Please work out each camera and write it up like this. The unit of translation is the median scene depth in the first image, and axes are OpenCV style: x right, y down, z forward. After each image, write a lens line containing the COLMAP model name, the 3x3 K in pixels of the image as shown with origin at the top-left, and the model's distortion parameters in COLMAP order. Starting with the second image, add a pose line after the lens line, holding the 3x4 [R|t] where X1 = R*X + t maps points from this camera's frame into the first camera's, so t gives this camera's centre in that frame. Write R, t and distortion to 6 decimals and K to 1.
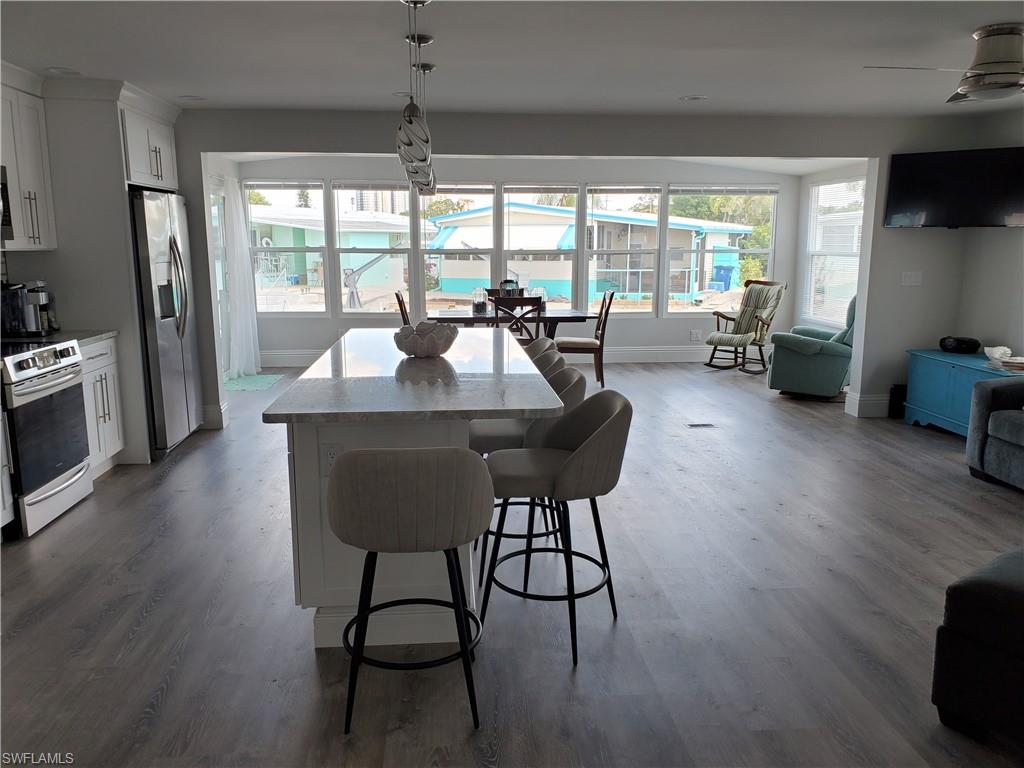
lens RADIAL K [[840.9, 0, 508.8], [0, 840.9, 405.1], [0, 0, 1]] dist [-0.007195, 0.070336]
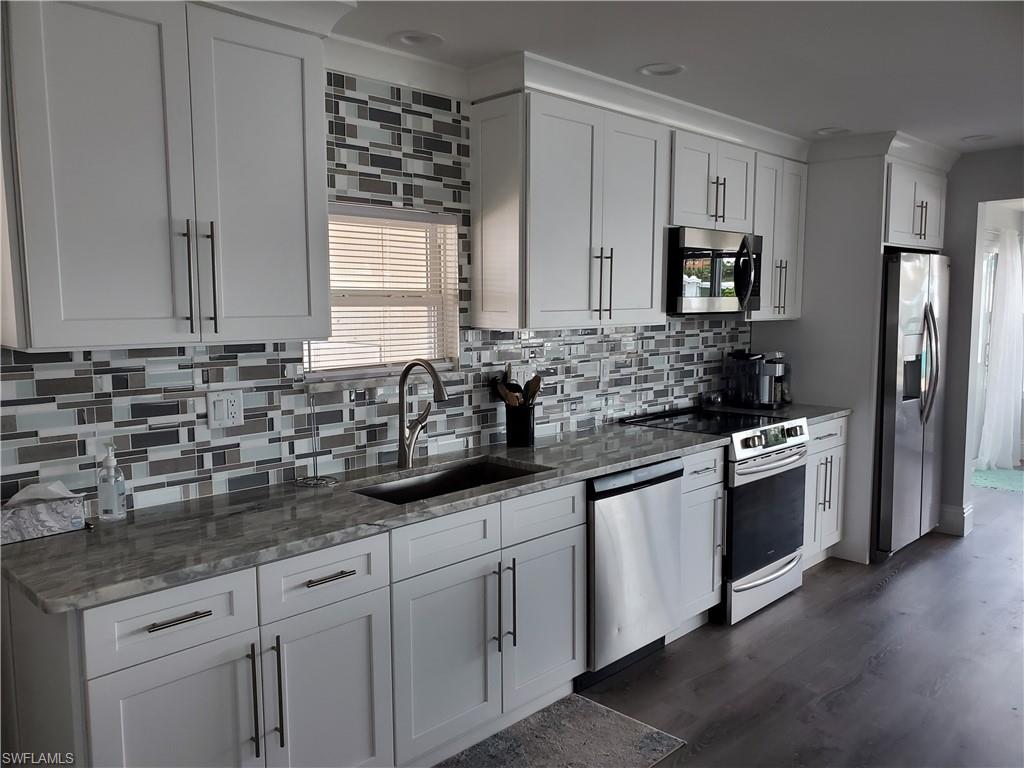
lens RADIAL K [[801.8, 0, 504.6], [0, 801.8, 386.3], [0, 0, 1]] dist [0.000906, -0.001021]
pose [[0.664296, 0.075671, -0.743630, -0.084202], [-0.135142, 0.990626, -0.019919, -0.048493], [0.735151, 0.113728, 0.668295, 0.171767]]
